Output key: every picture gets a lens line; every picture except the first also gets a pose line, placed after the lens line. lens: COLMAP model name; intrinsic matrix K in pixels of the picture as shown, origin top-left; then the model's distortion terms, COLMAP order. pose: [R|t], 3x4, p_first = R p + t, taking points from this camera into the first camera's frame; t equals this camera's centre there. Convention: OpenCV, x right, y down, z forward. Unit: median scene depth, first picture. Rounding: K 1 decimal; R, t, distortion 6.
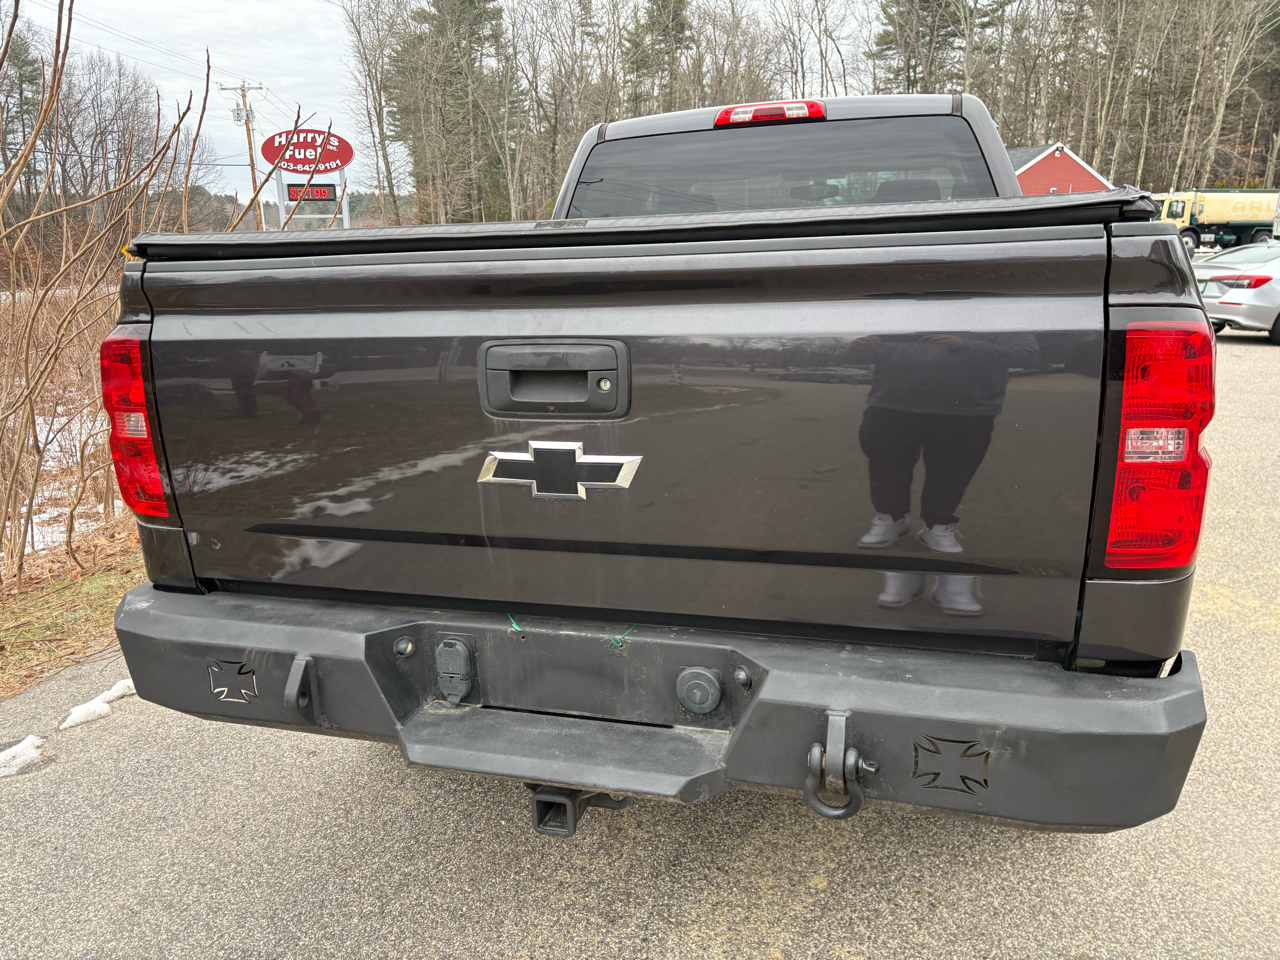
lens RADIAL K [[970.1, 0, 634.8], [0, 970.1, 489.9], [0, 0, 1]] dist [0.045396, -0.041057]
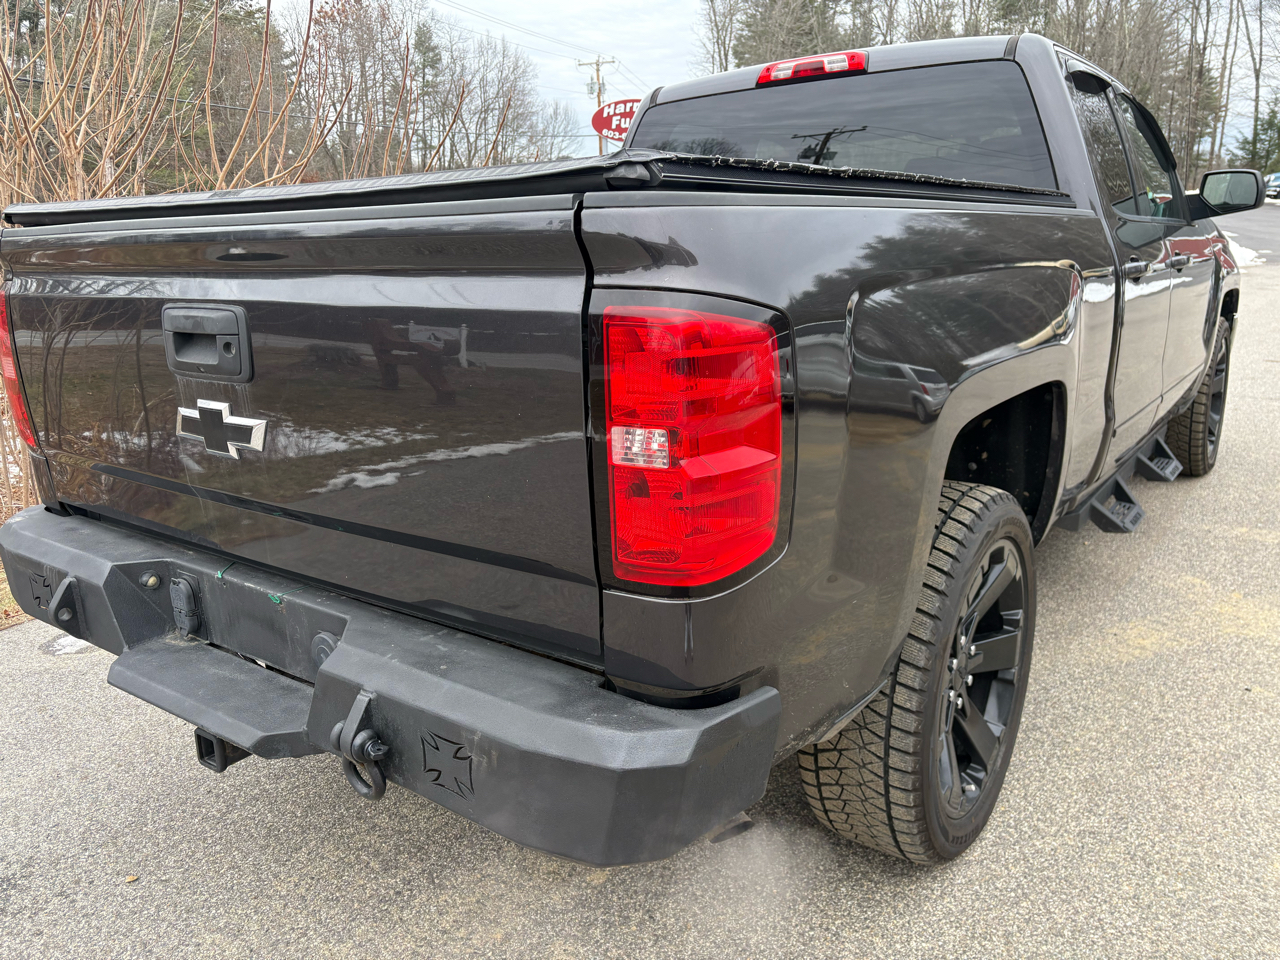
lens RADIAL K [[970.1, 0, 627.9], [0, 970.1, 483.4], [0, 0, 1]] dist [0.045396, -0.041057]
pose [[0.941240, 0.089239, -0.325736, 0.313486], [-0.080187, 0.995931, 0.041139, -0.018412], [0.328081, -0.012601, 0.944565, 0.064755]]
